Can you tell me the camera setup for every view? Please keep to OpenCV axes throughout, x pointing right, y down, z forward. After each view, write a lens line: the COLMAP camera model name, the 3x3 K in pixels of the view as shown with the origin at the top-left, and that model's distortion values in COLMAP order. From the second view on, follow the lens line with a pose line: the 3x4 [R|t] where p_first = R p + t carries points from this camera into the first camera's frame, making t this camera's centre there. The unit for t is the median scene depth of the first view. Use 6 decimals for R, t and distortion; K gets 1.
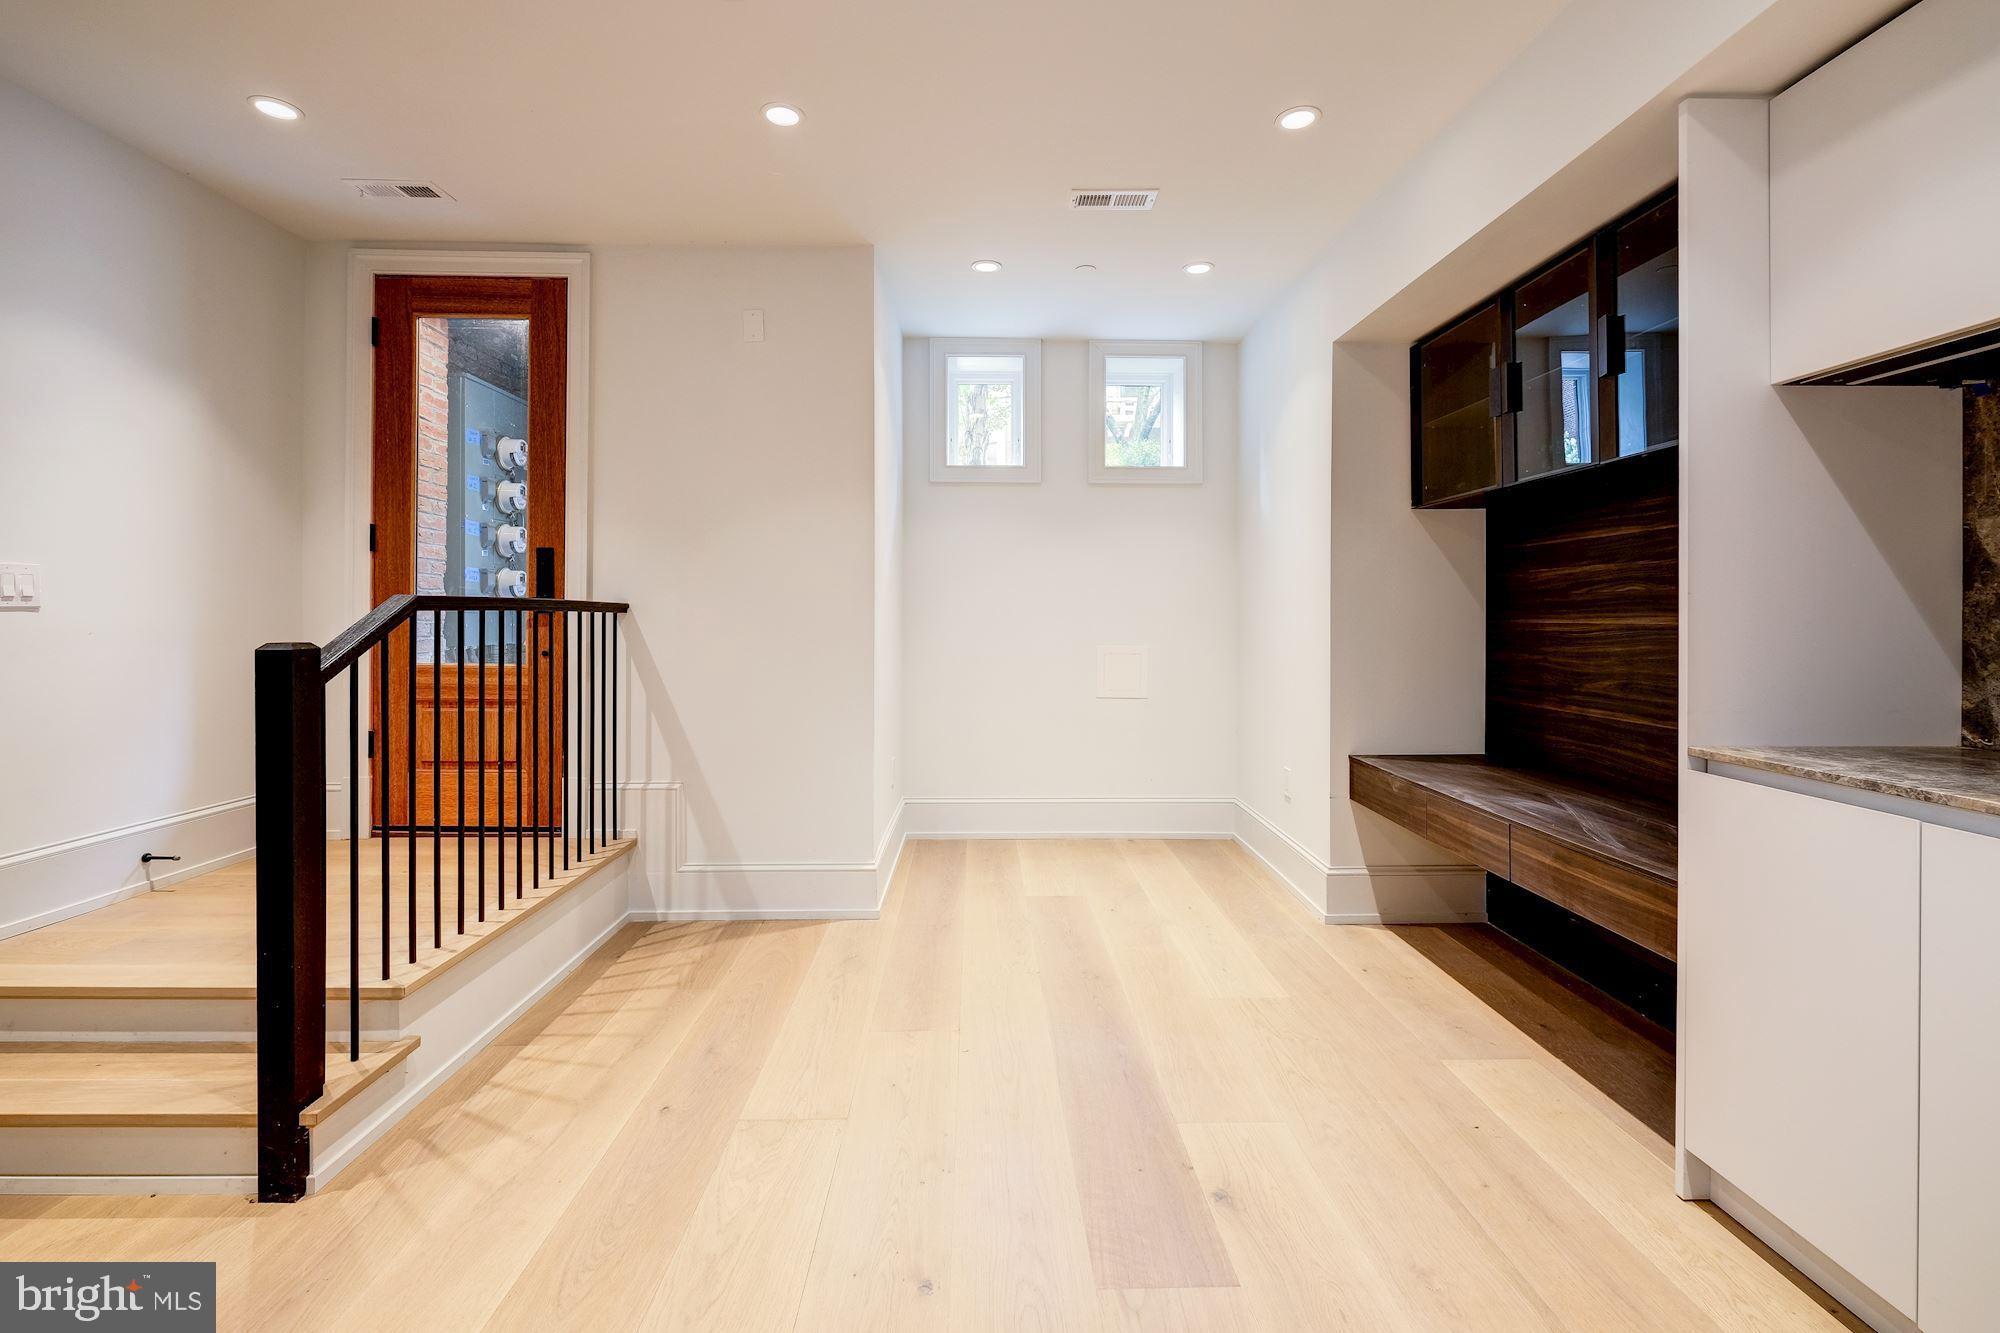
lens RADIAL K [[882.7, 0, 1001.2], [0, 882.7, 616.0], [0, 0, 1]] dist [-0.004494, 0.000761]
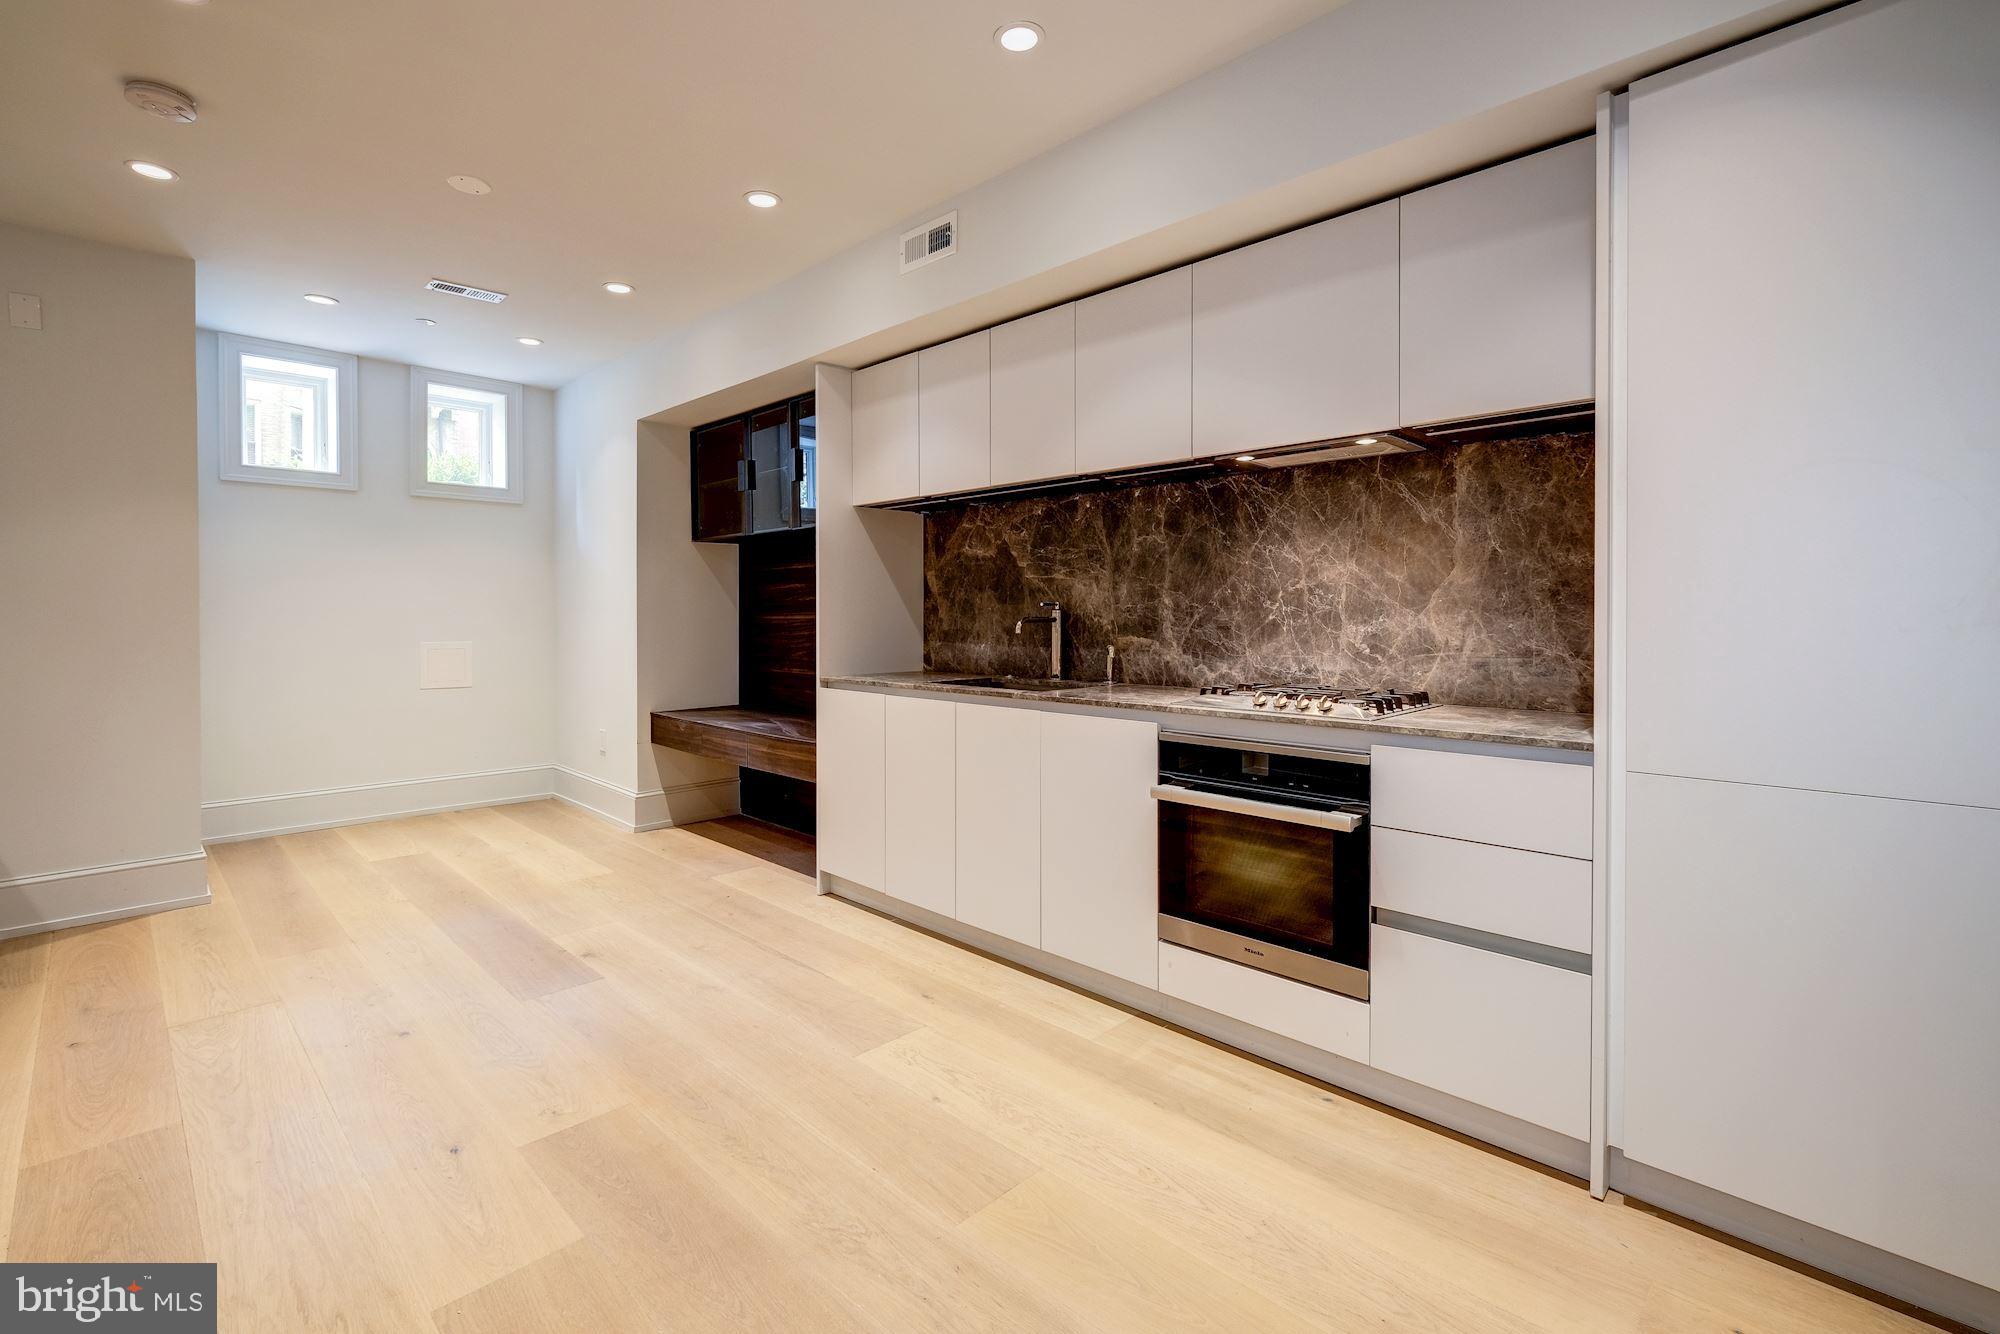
lens RADIAL K [[882.7, 0, 985.0], [0, 882.7, 620.1], [0, 0, 1]] dist [-0.004494, 0.000761]
pose [[0.725684, -0.006485, 0.687998, -0.213673], [0.002226, 0.999972, 0.007078, 0.000613], [-0.688025, -0.003605, 0.725678, -0.450703]]
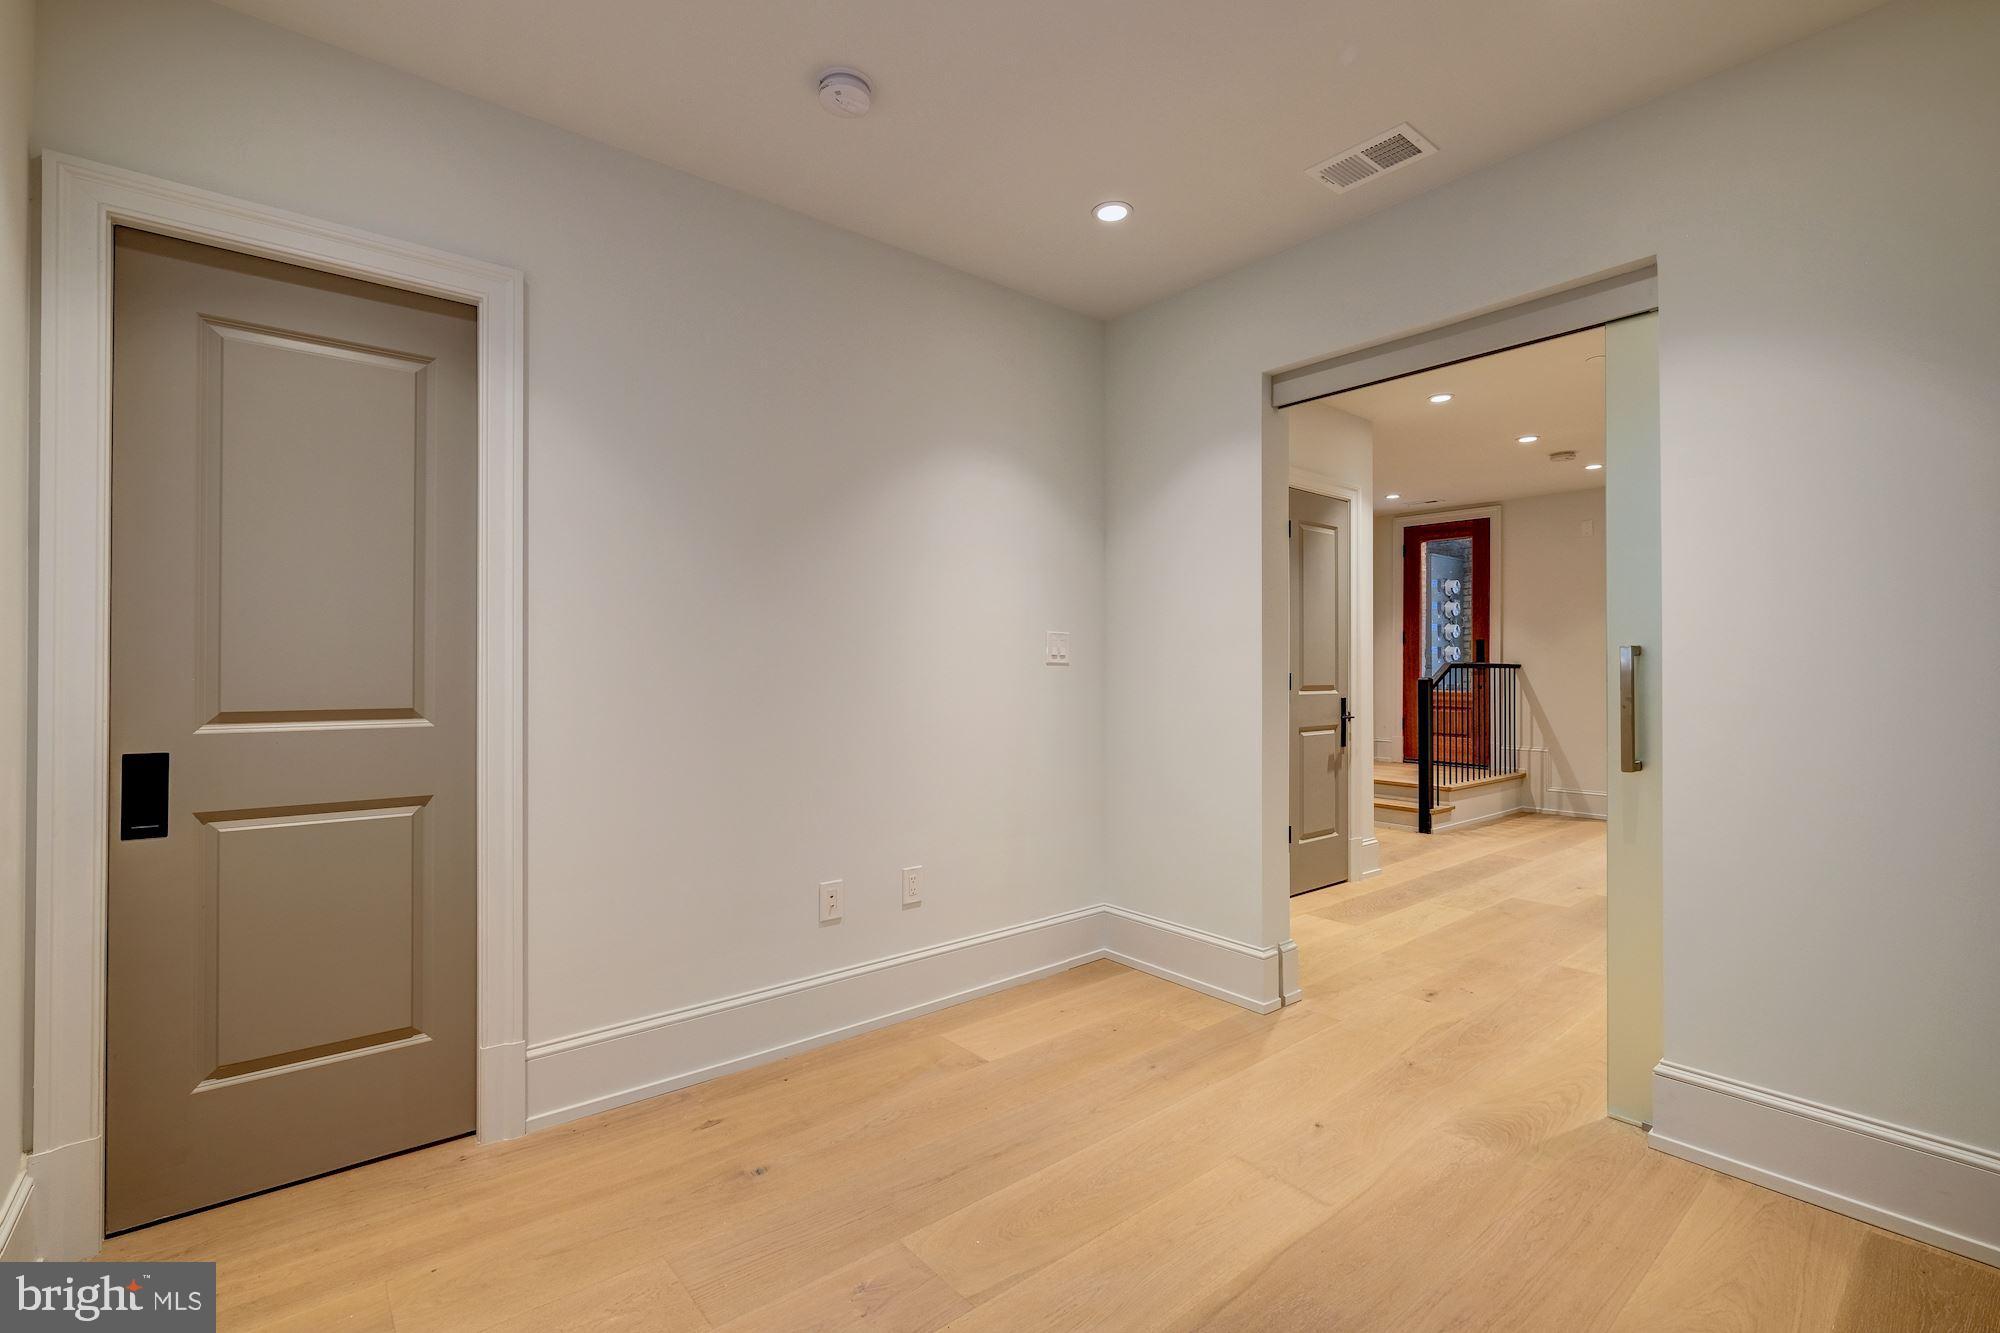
lens RADIAL K [[882.7, 0, 1005.6], [0, 882.7, 672.3], [0, 0, 1]] dist [-0.004494, 0.000761]
pose [[0.620527, -0.007858, -0.784146, 0.545710], [0.007429, 0.999964, -0.004142, 0.006960], [0.784150, -0.003255, 0.620563, -1.490250]]
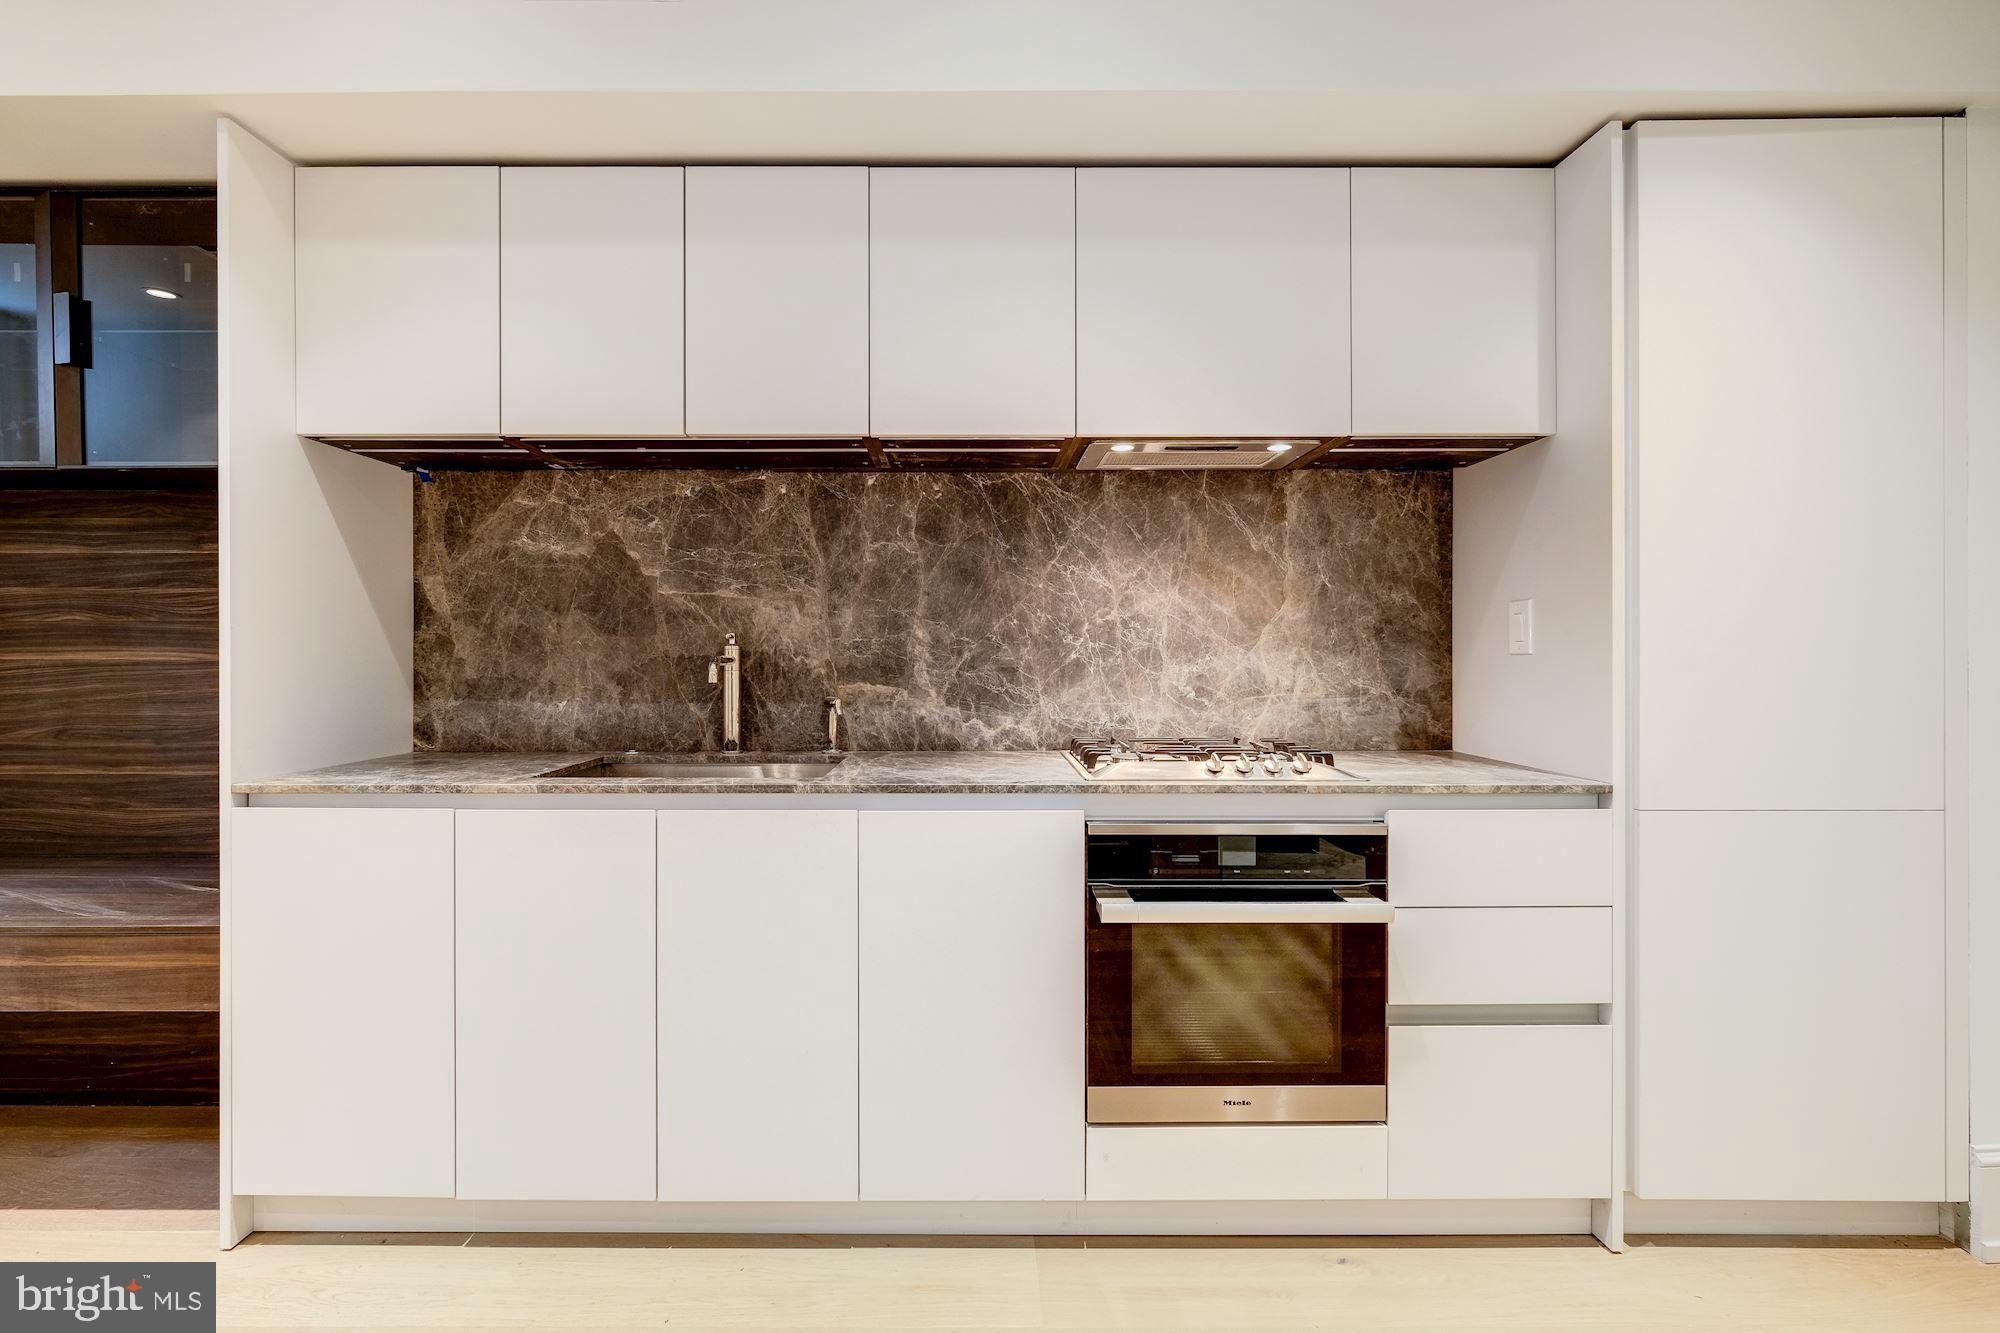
lens RADIAL K [[882.7, 0, 964.8], [0, 882.7, 653.1], [0, 0, 1]] dist [-0.004494, 0.000761]
pose [[0.029360, -0.005037, 0.999556, -0.100098], [0.000489, 0.999987, 0.005025, -0.001092], [-0.999569, 0.000342, 0.029362, 0.091103]]
